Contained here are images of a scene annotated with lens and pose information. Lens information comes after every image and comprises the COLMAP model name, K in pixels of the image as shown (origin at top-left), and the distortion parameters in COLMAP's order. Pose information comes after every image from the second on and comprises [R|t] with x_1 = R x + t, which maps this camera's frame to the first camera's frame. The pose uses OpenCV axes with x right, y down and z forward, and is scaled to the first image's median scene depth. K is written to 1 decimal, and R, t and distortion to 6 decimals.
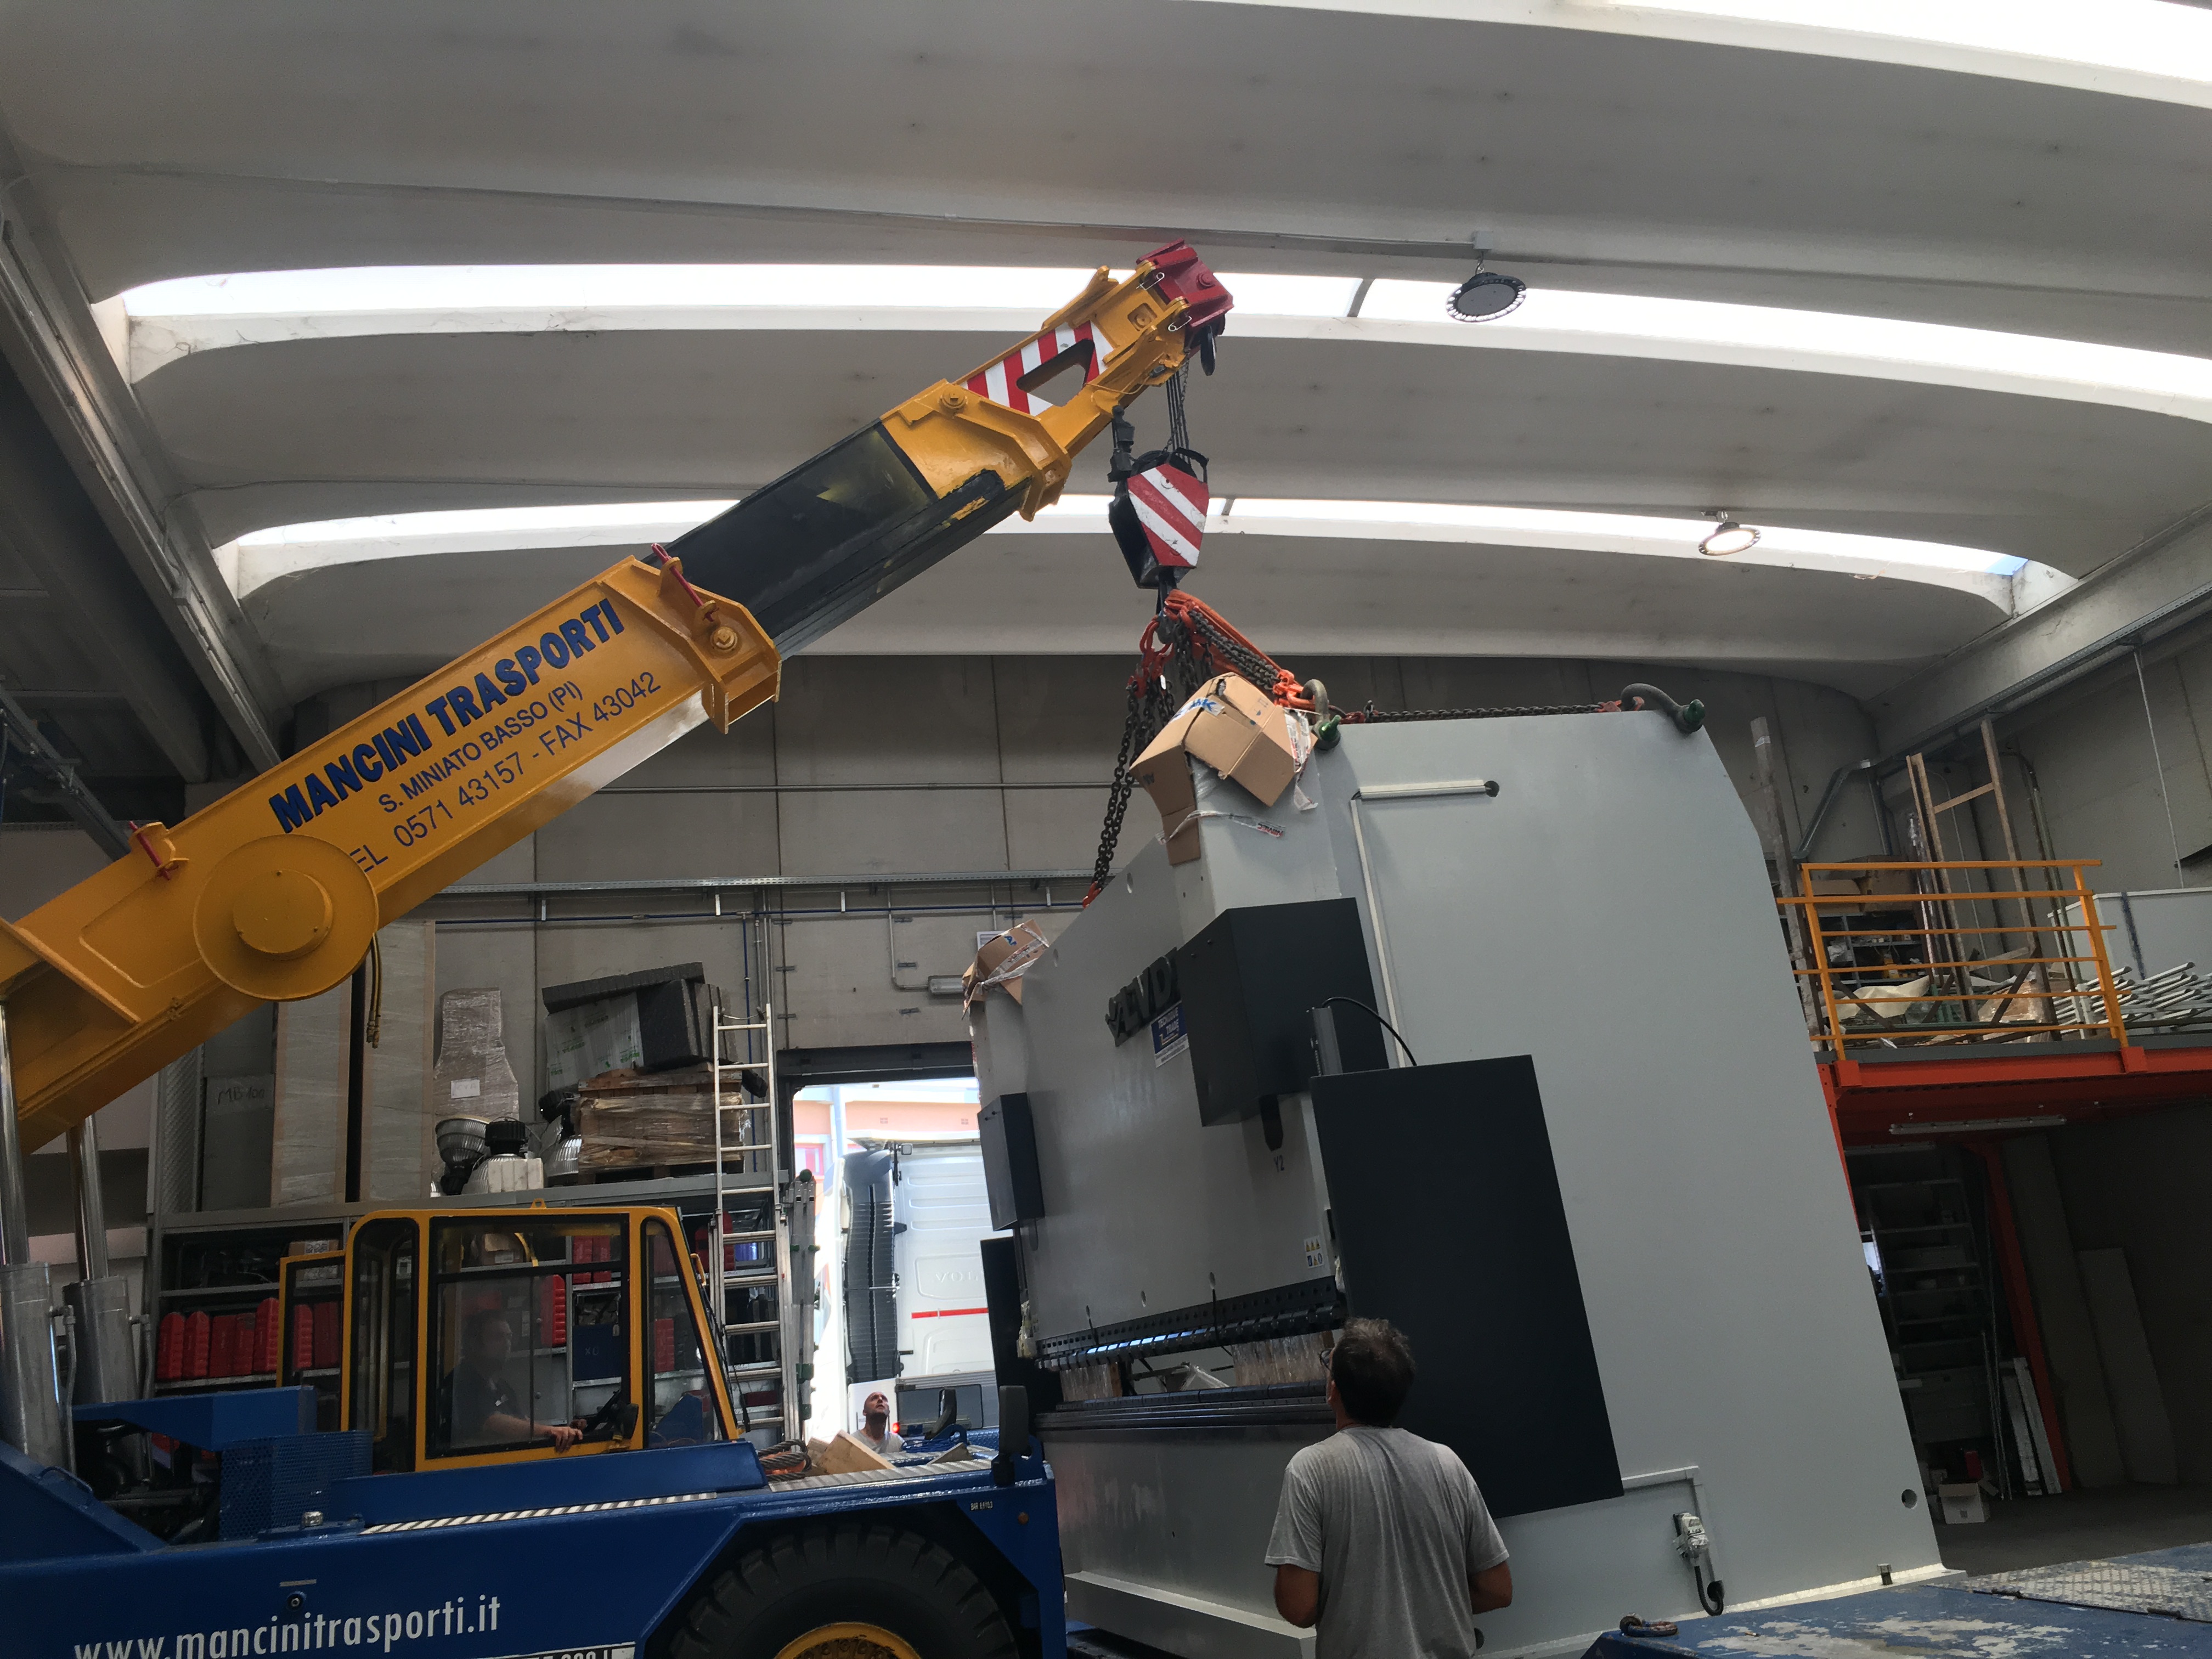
lens RADIAL K [[1884.0, 0, 1100.6], [0, 1884.0, 829.7], [0, 0, 1]] dist [0.043303, -0.043676]
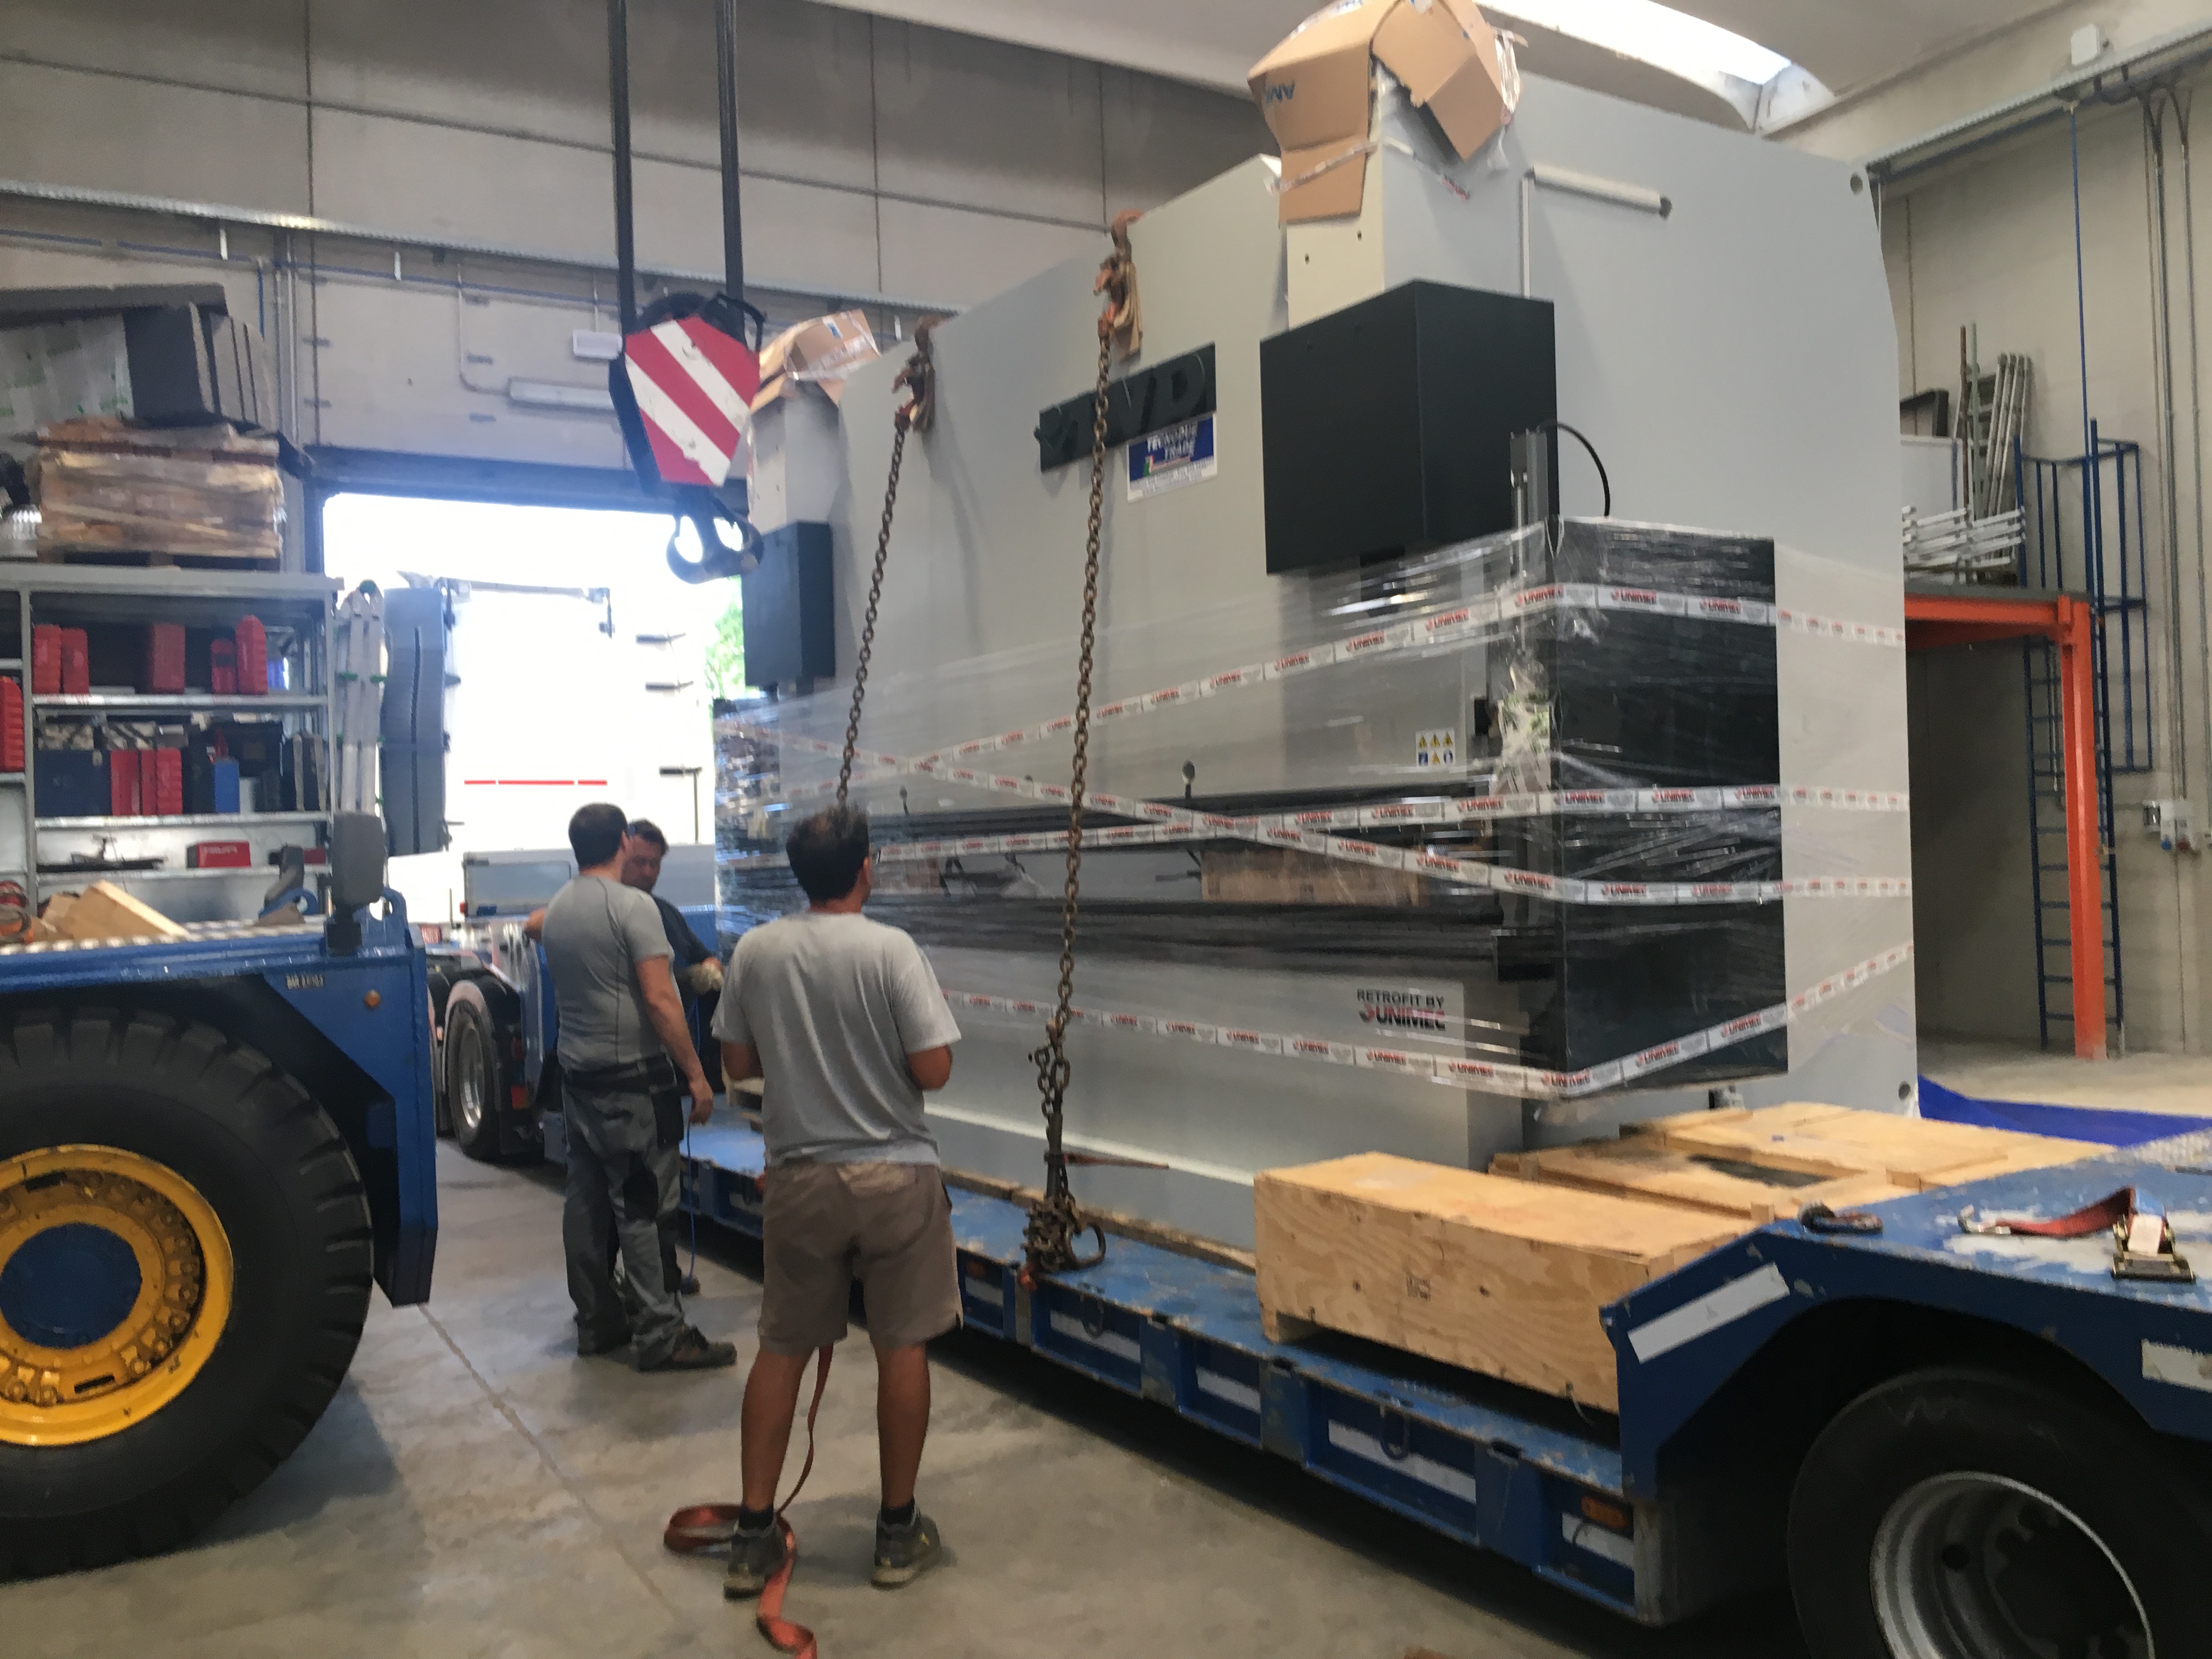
lens RADIAL K [[1884.0, 0, 1106.1], [0, 1884.0, 809.0], [0, 0, 1]] dist [0.043303, -0.043676]
pose [[0.959800, 0.065517, 0.272932, -0.061311], [-0.126306, 0.969178, 0.211522, 0.059475], [-0.250661, -0.237492, 0.938492, 0.150768]]
